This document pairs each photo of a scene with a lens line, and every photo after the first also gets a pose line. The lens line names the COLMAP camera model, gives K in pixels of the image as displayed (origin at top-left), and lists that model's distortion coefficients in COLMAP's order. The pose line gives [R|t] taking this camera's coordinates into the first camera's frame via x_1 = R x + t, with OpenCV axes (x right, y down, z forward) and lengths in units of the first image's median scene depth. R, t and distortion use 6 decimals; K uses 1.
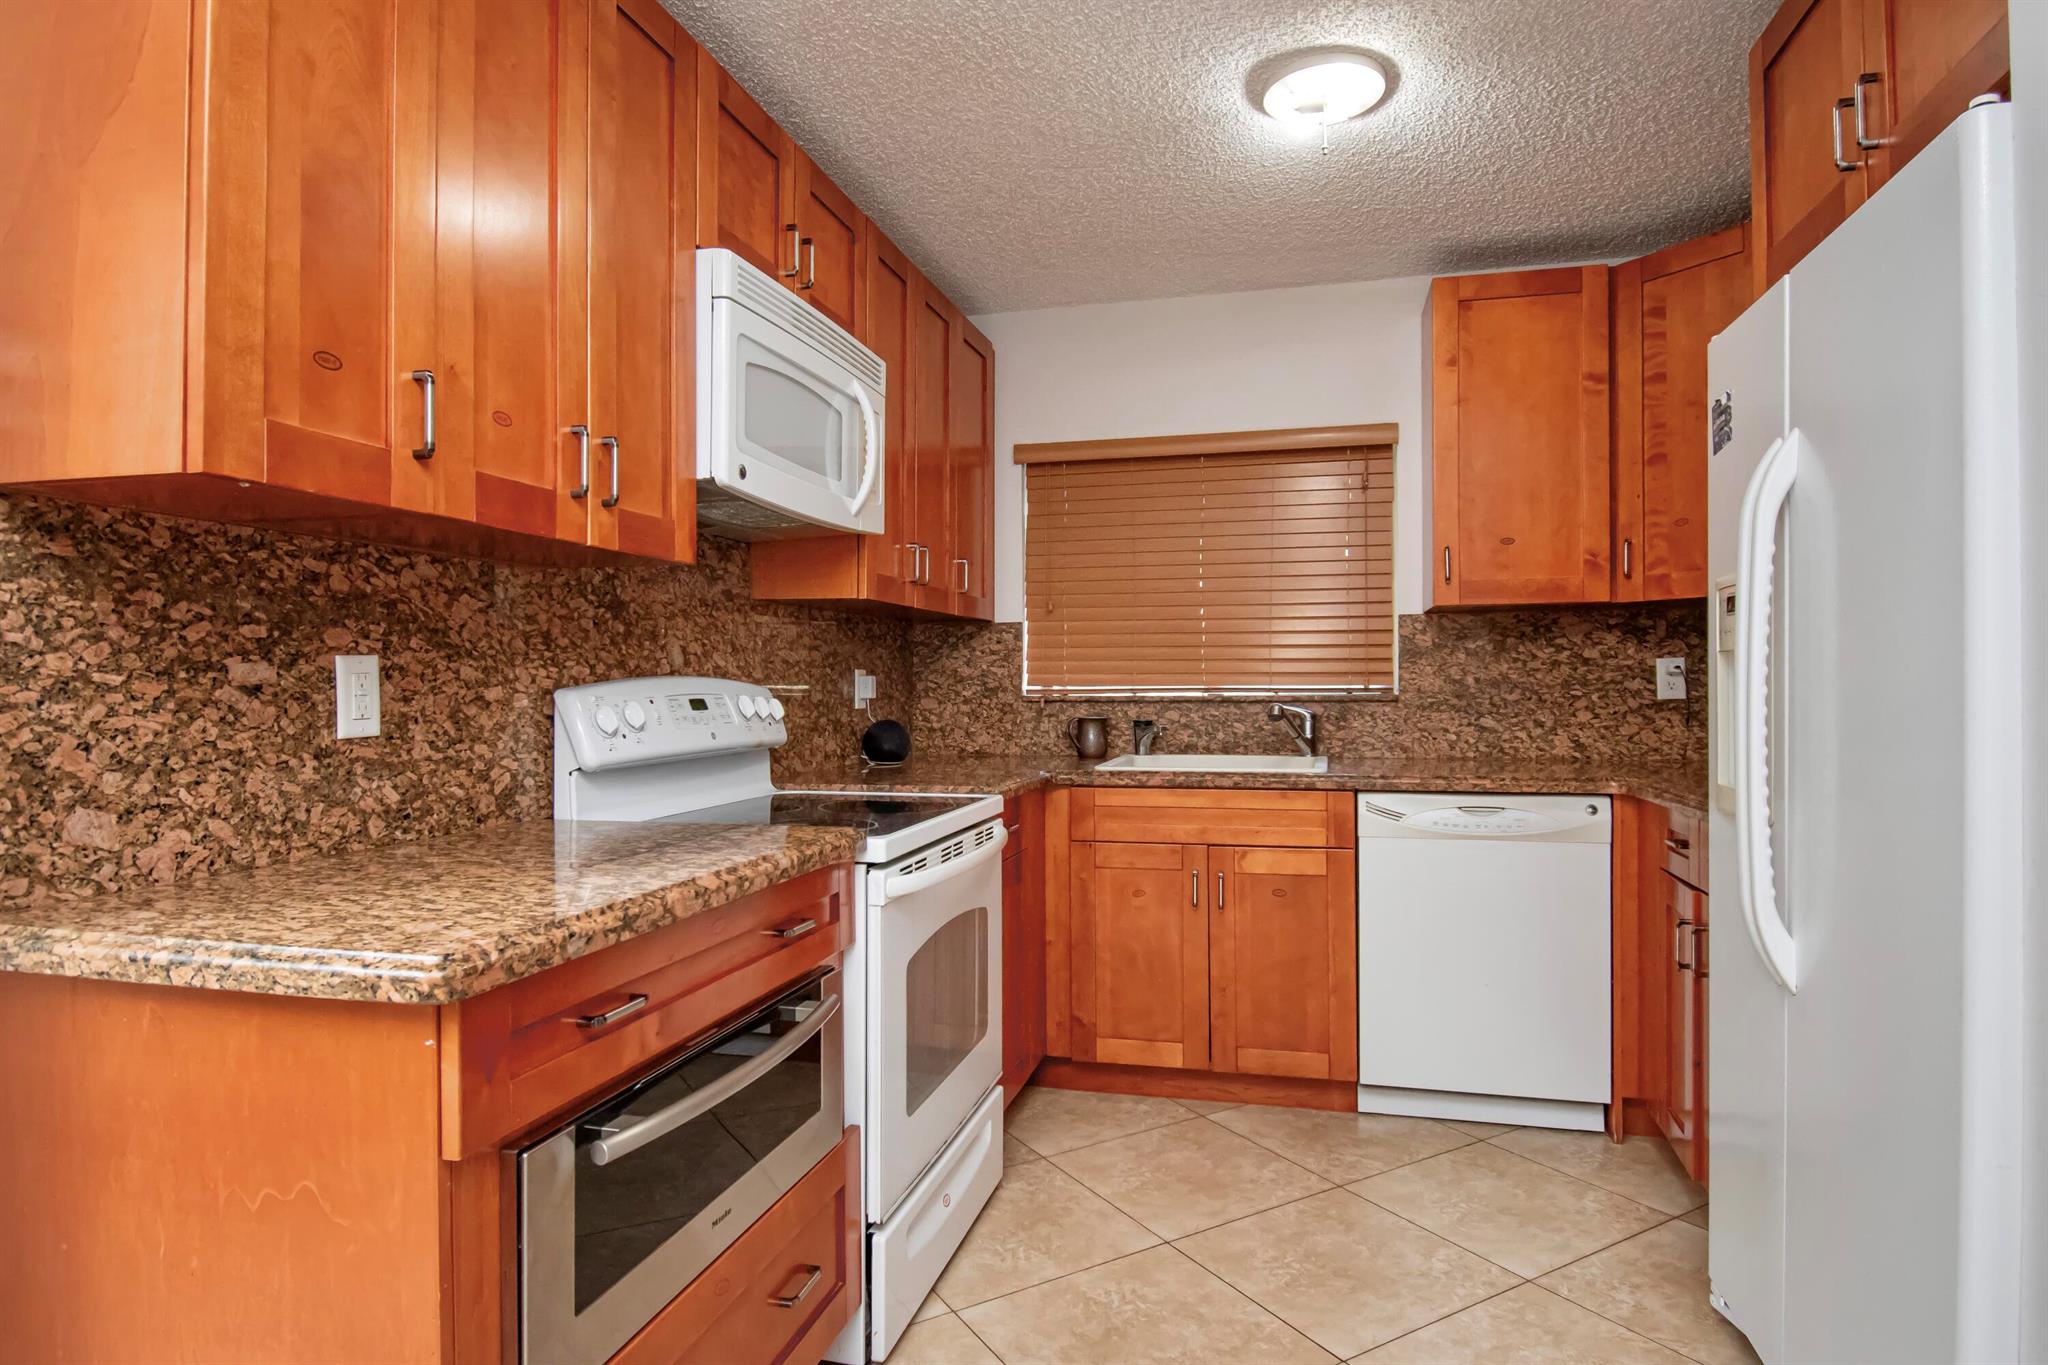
lens RADIAL K [[1149.7, 0, 1089.9], [0, 1149.7, 689.6], [0, 0, 1]] dist [0.003340, -0.012766]
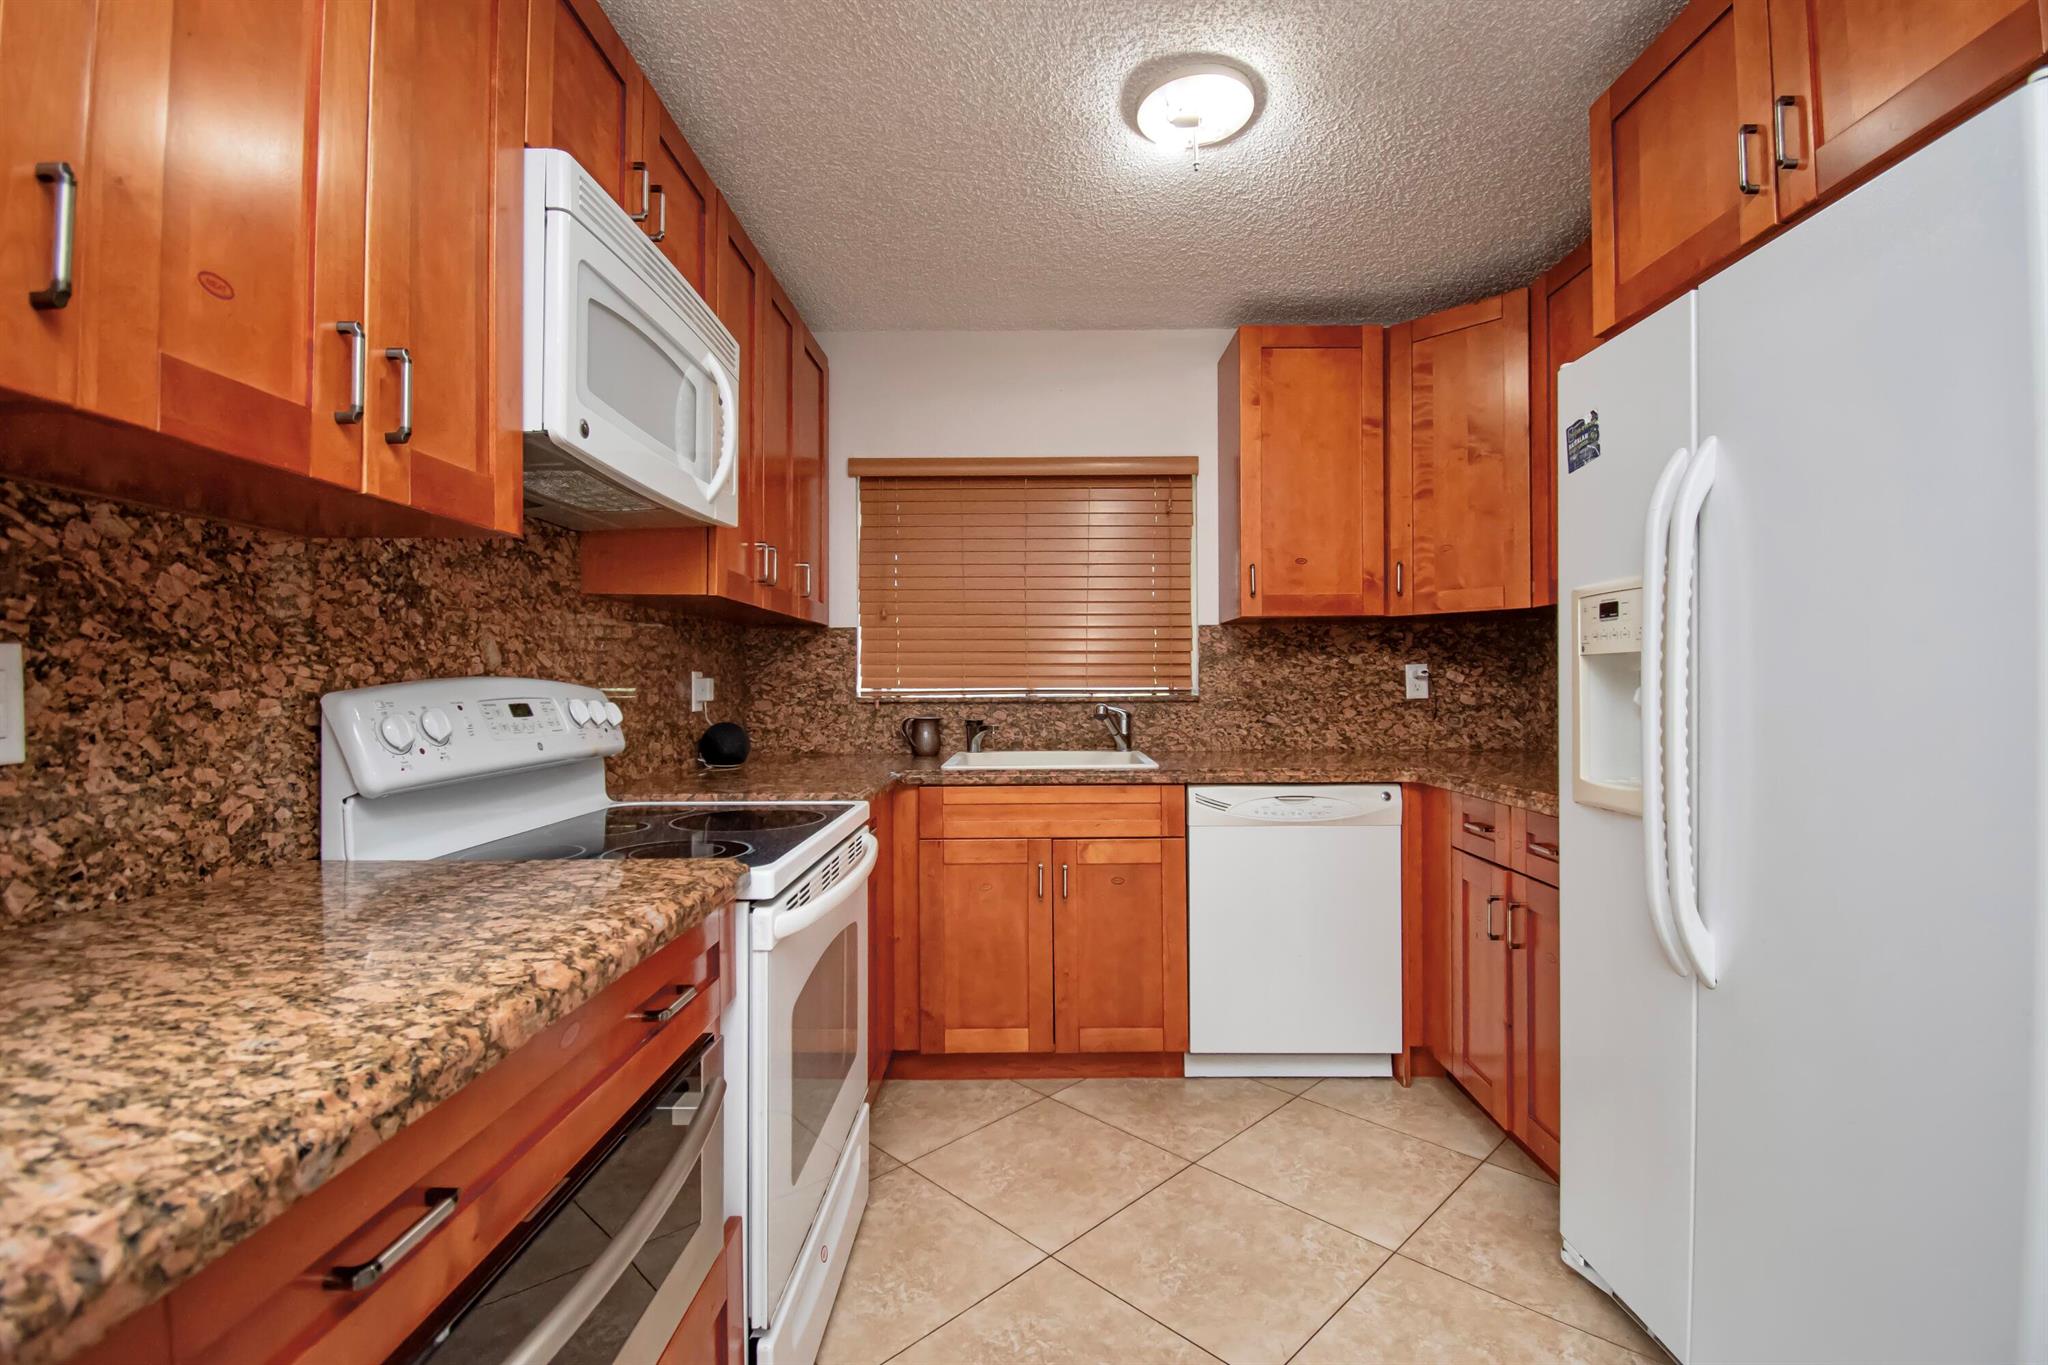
lens RADIAL K [[909.9, 0, 1067.3], [0, 909.9, 688.1], [0, 0, 1]] dist [0.007475, -0.017932]
pose [[0.974467, -0.000999, 0.224528, -0.113832], [0.001730, 0.999994, -0.003059, -0.000952], [-0.224523, 0.003370, 0.974463, 0.294154]]
